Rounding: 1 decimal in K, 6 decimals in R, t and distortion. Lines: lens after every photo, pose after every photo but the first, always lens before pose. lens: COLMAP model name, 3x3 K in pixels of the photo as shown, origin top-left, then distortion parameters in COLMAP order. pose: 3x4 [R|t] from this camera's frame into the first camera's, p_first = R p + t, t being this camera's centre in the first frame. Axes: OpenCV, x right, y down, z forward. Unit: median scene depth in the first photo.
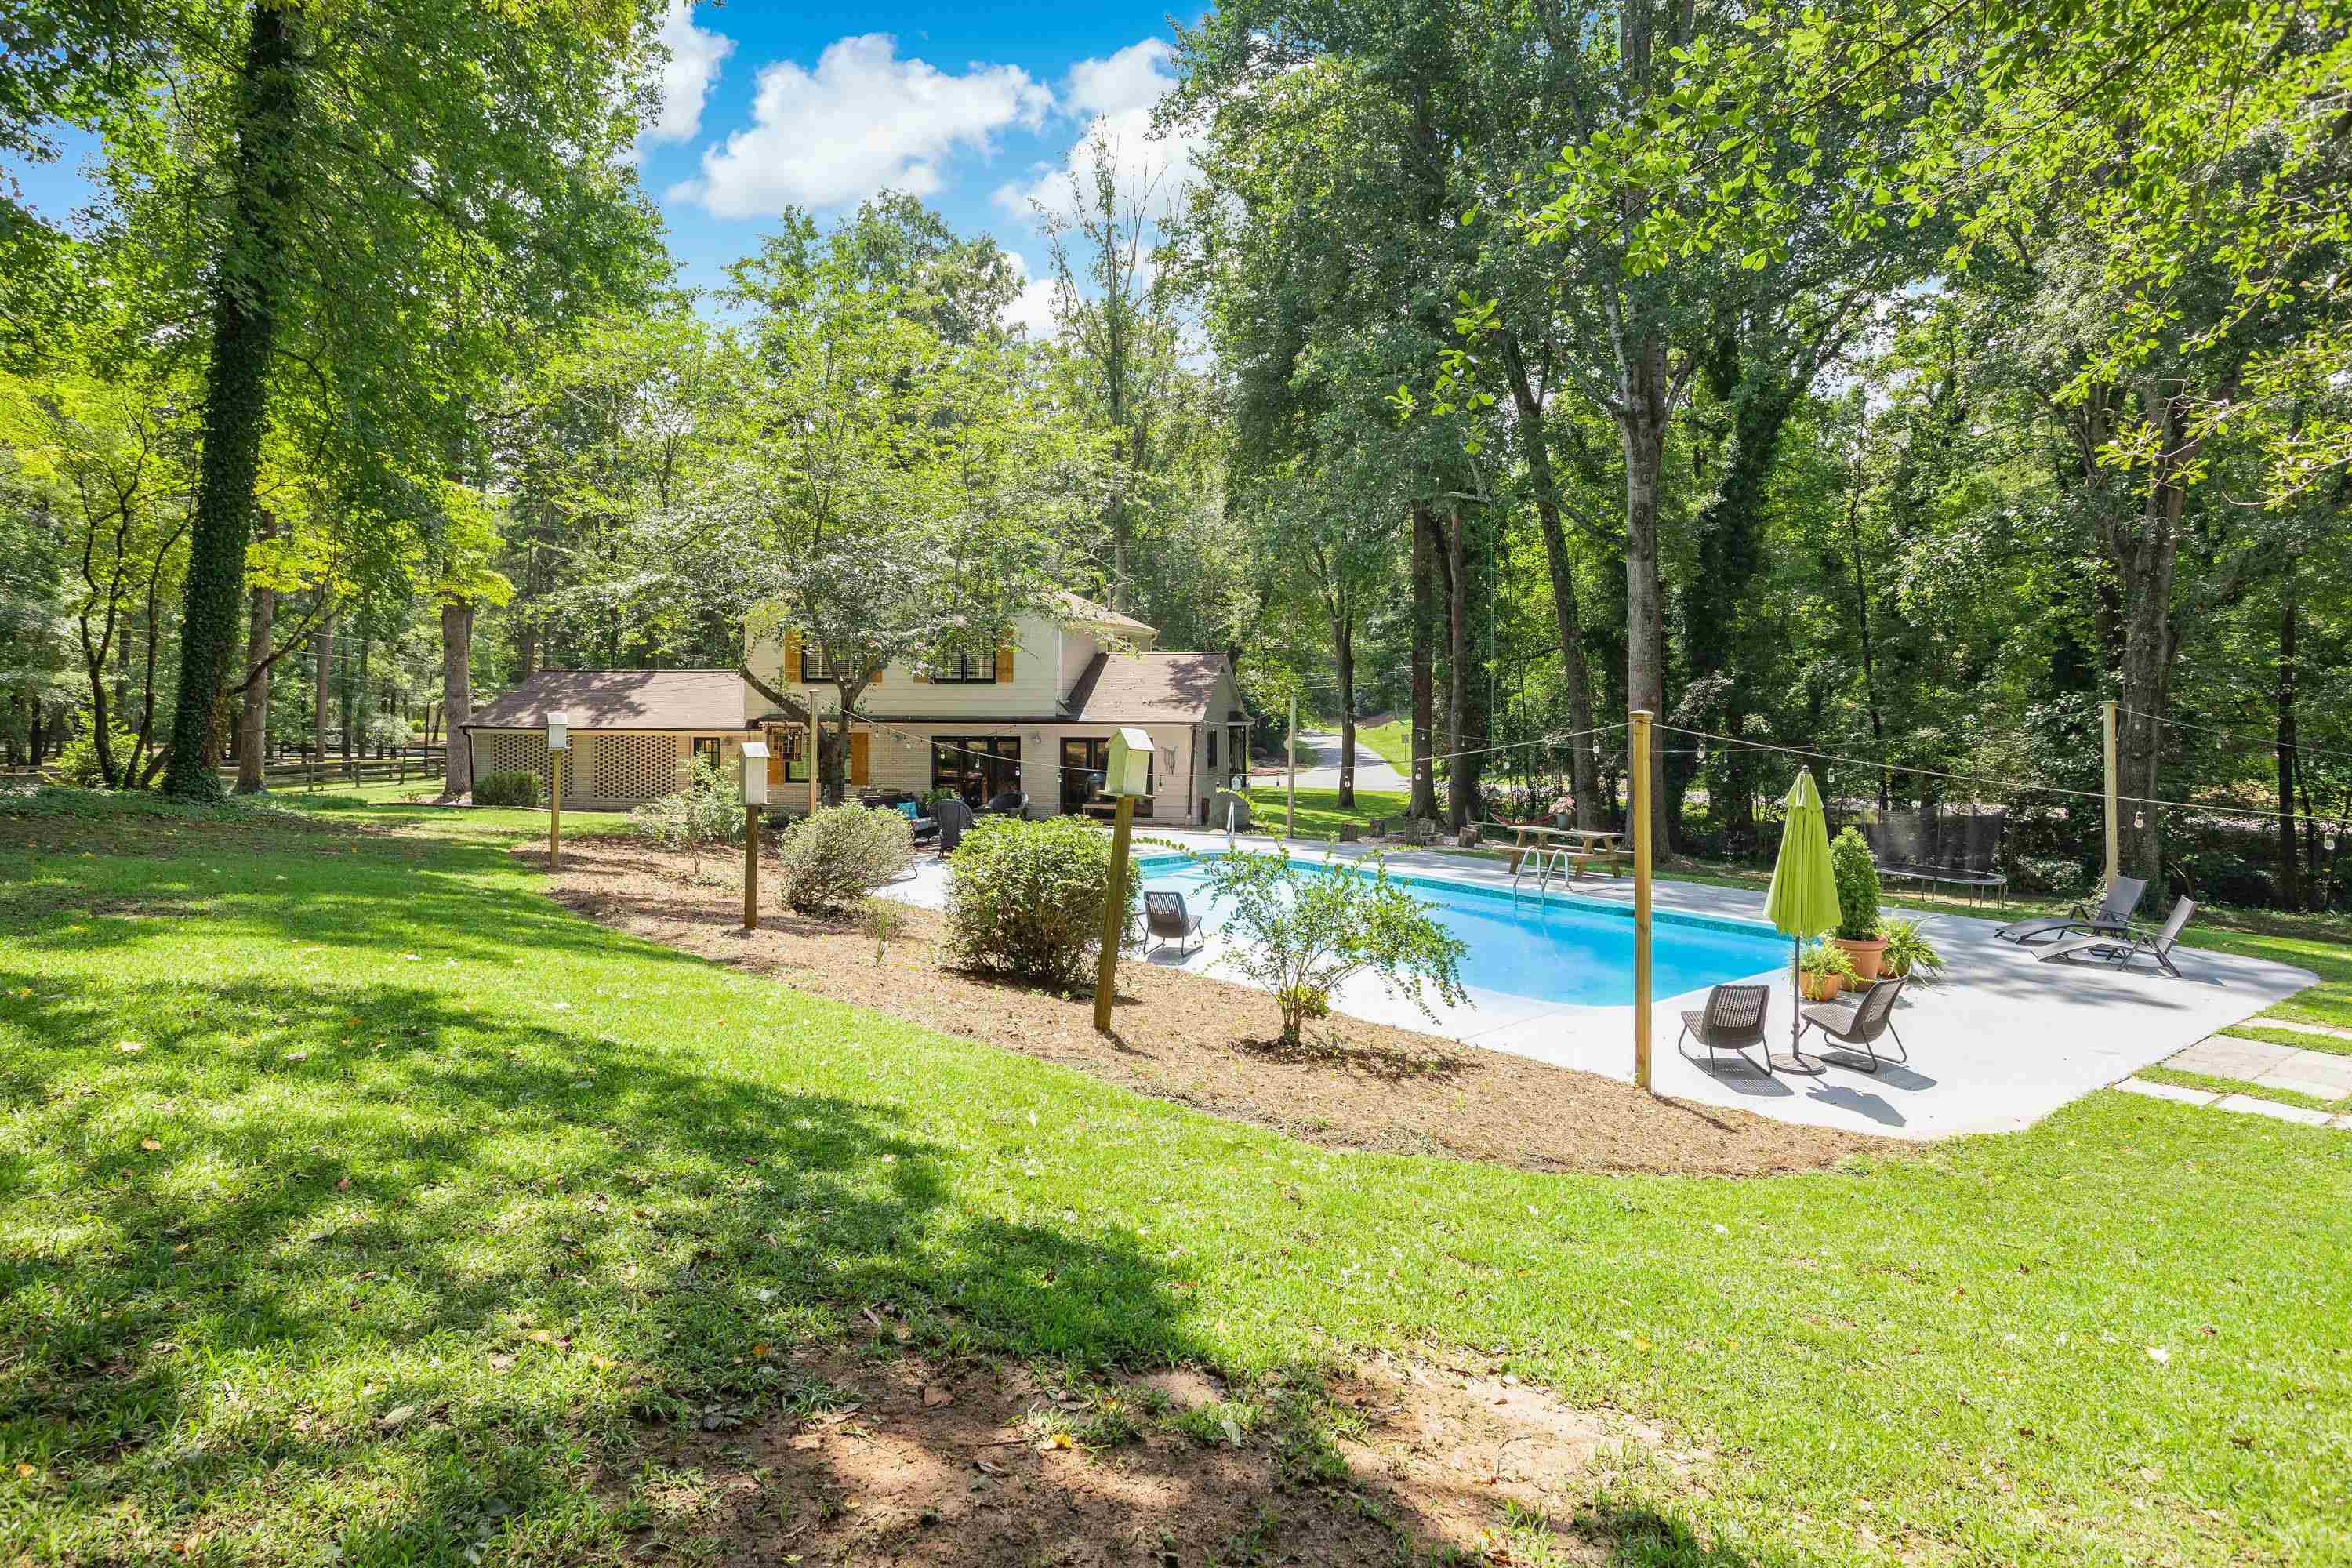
lens RADIAL K [[1329.3, 0, 1176.5], [0, 1329.3, 756.6], [0, 0, 1]] dist [-0.035368, -0.000014]
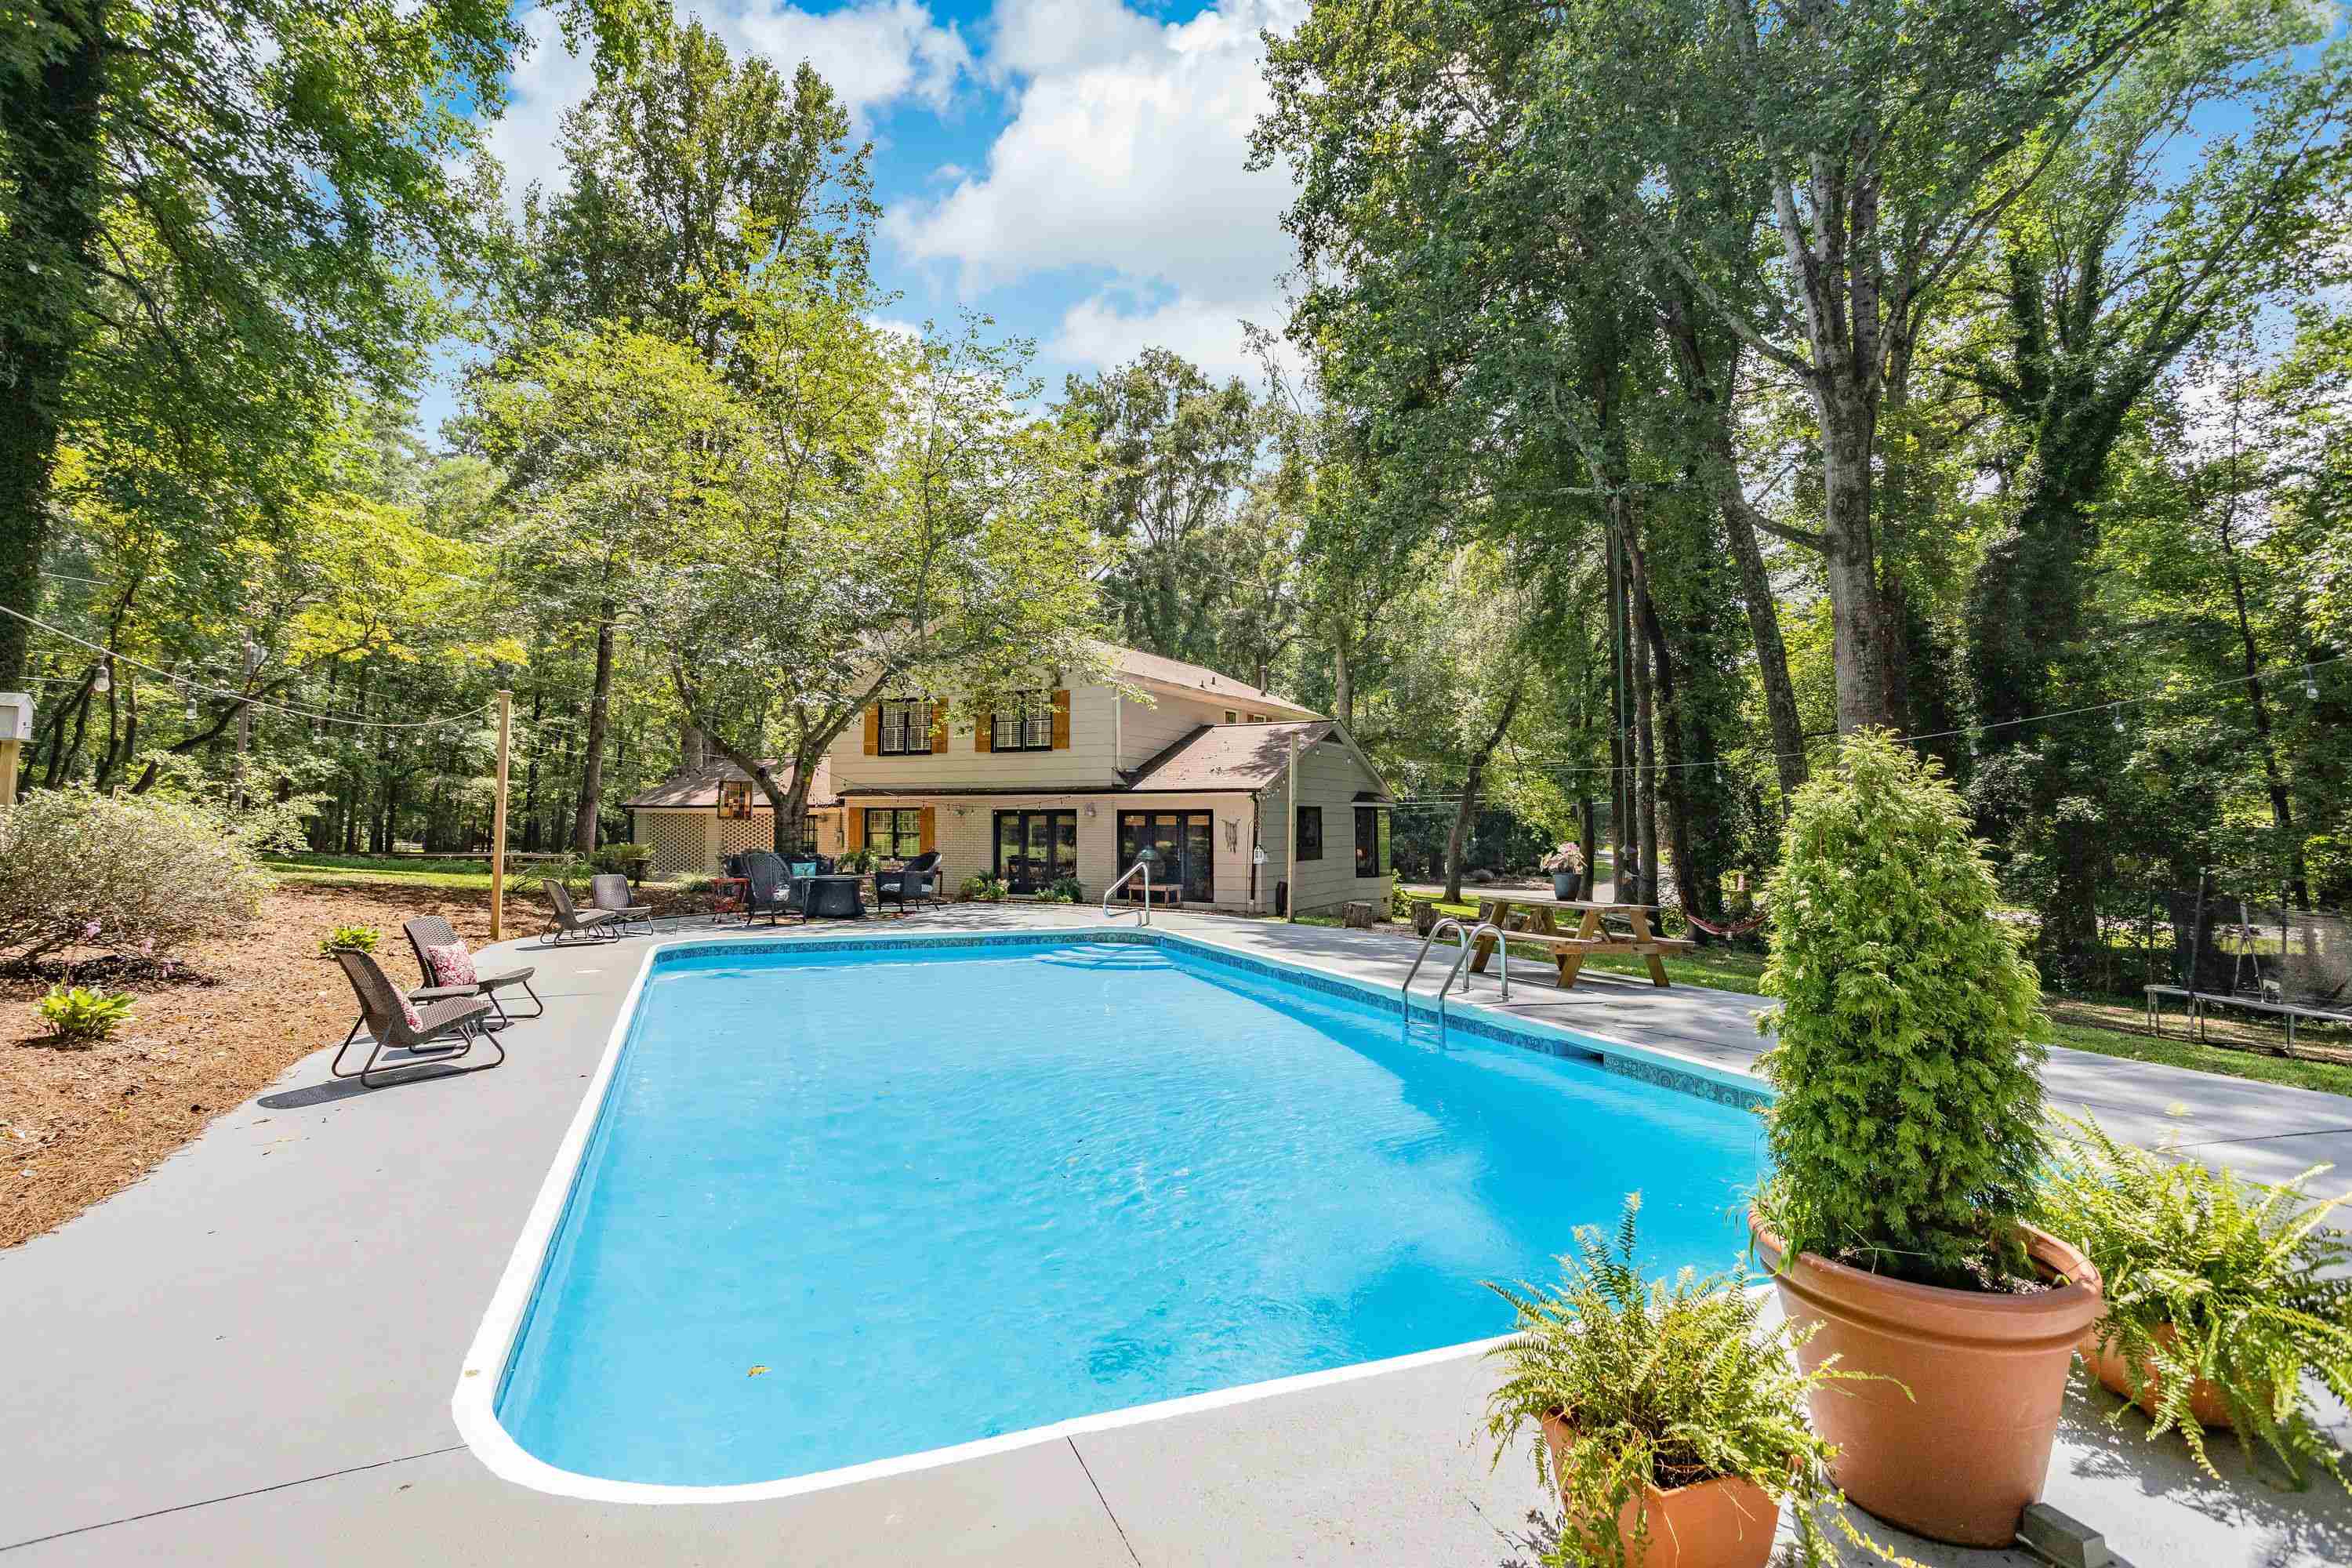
lens RADIAL K [[1117.8, 0, 1176.0], [0, 1117.8, 784.0], [0, 0, 1]] dist [-0.000431, 0.000018]
pose [[0.954924, -0.008189, -0.296739, 0.169352], [-0.017297, 0.996386, -0.083158, 0.029609], [0.296347, 0.084542, 0.951331, 0.292813]]
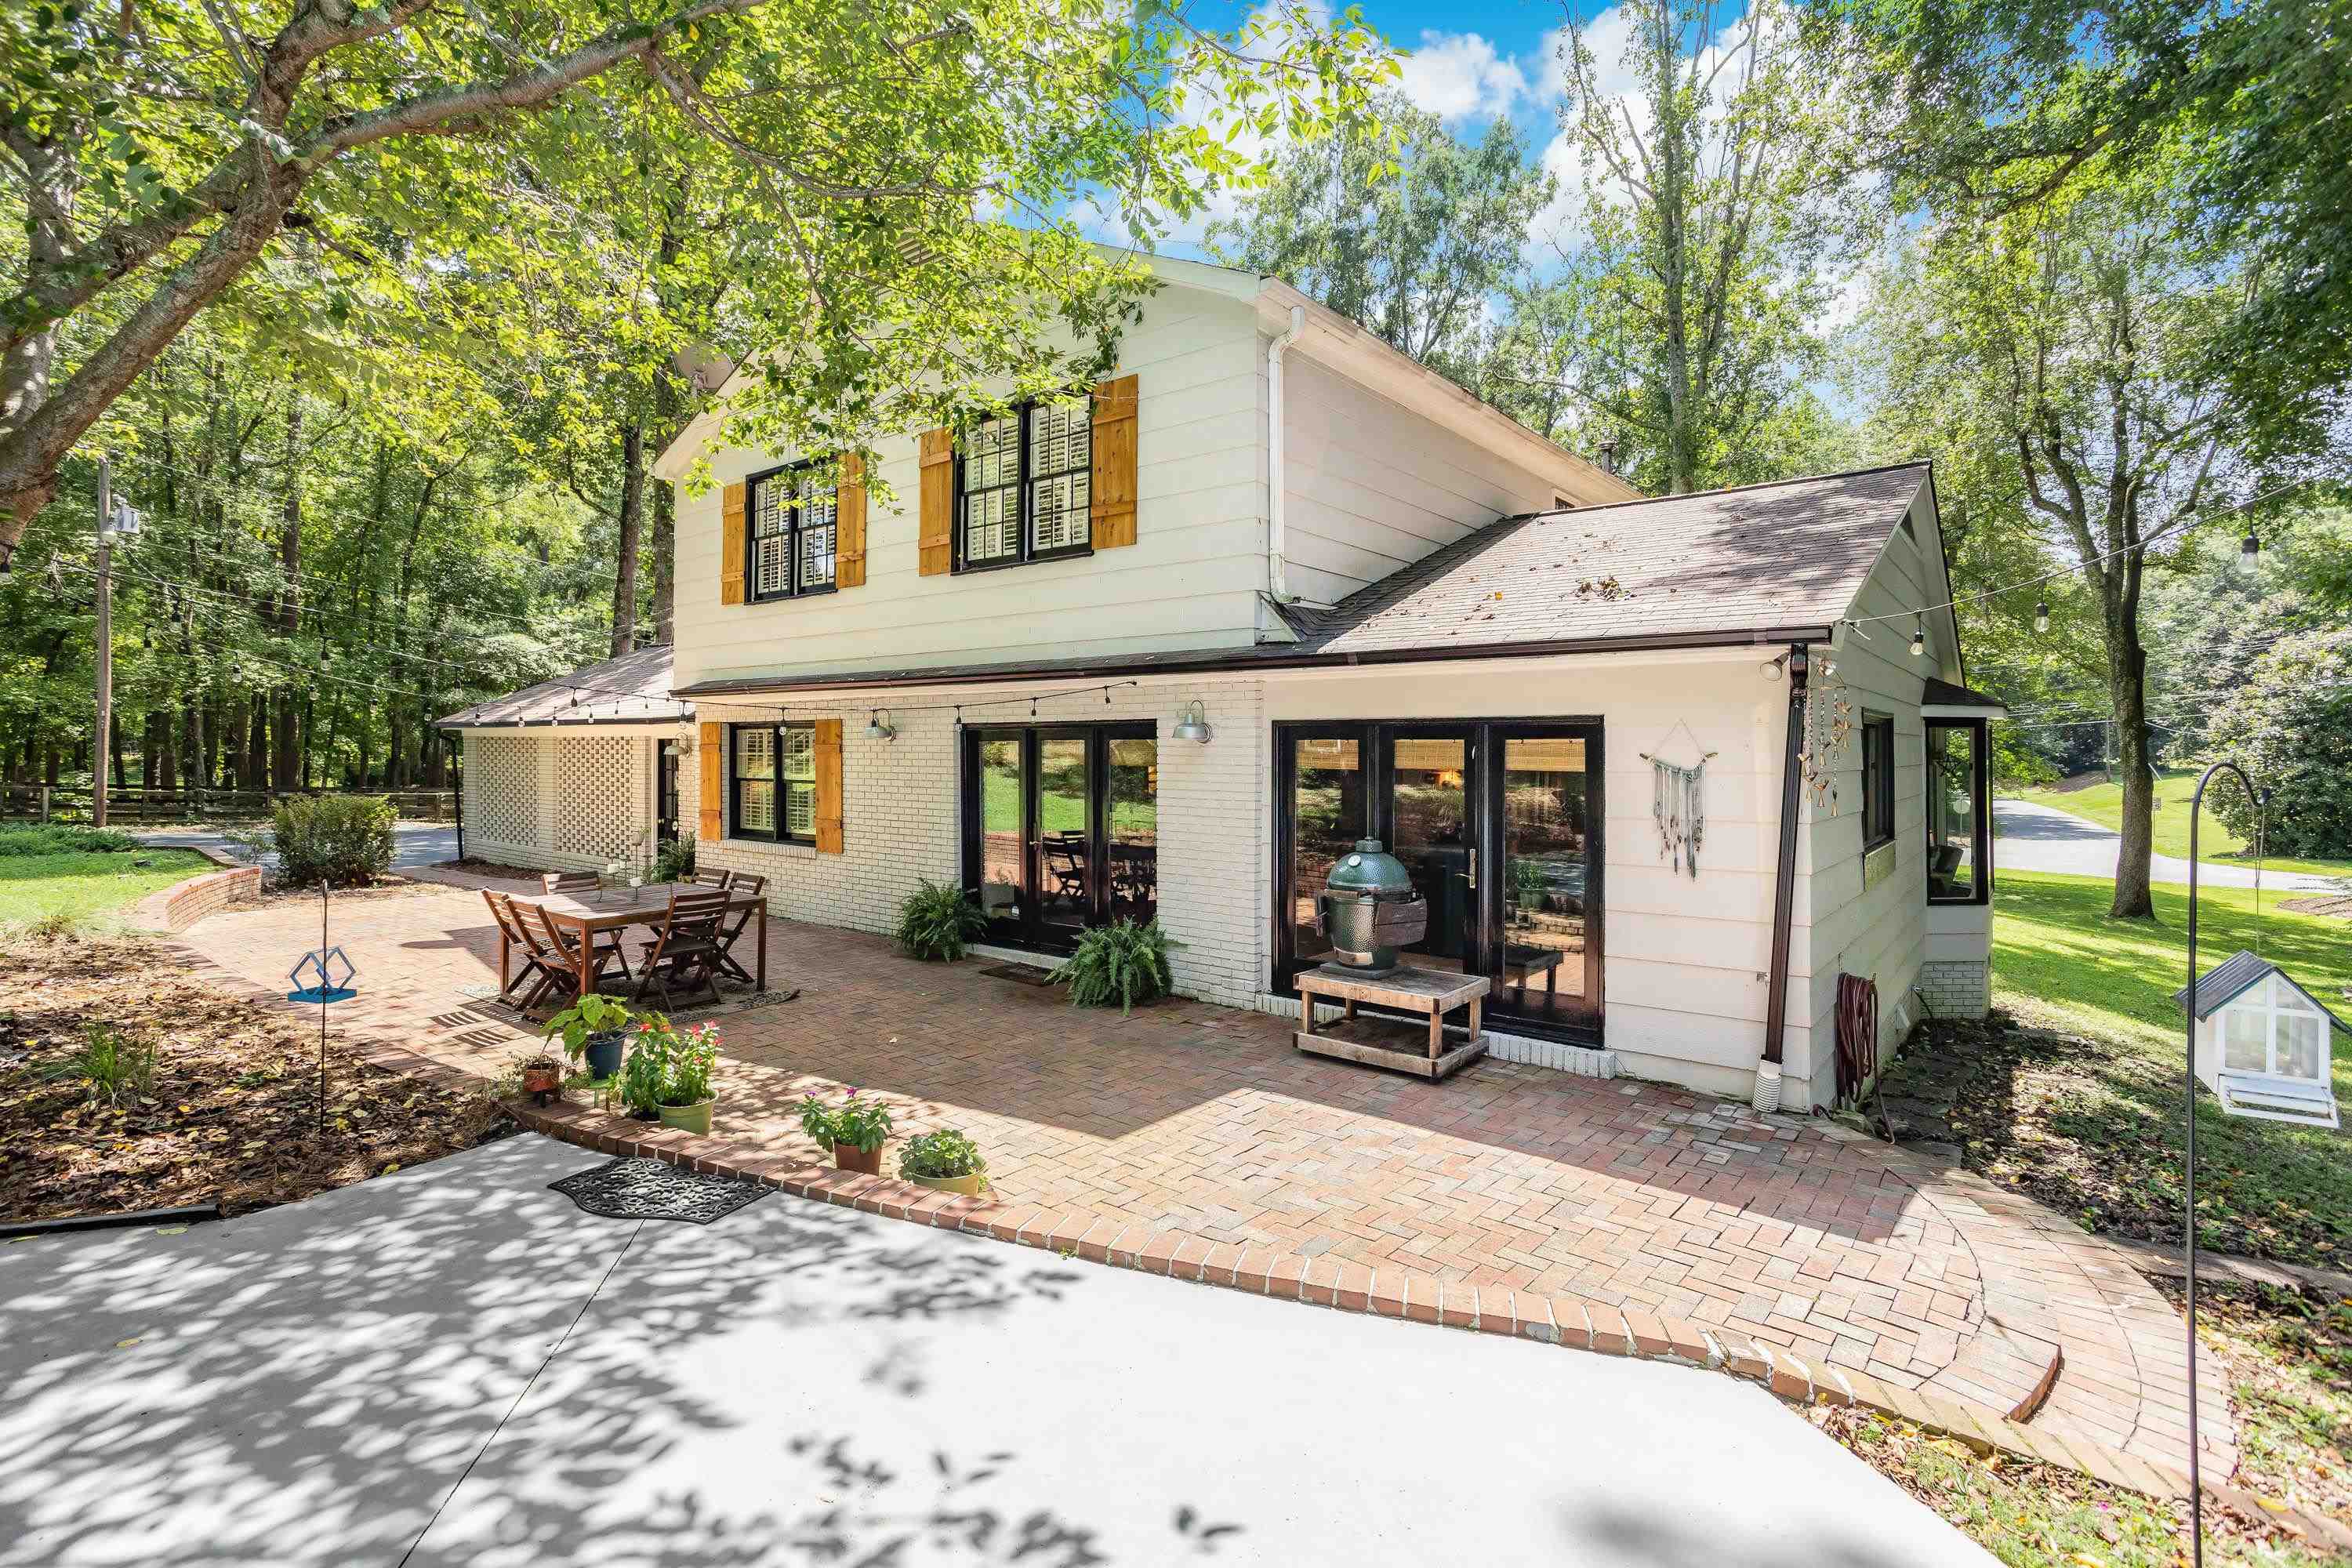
lens RADIAL K [[1117.8, 0, 1176.0], [0, 1117.8, 784.0], [0, 0, 1]] dist [-0.000431, 0.000018]
pose [[0.879678, 0.019836, -0.475156, 0.009801], [-0.031594, 0.999360, -0.016773, 0.004269], [0.474519, 0.029767, 0.879742, 0.762622]]
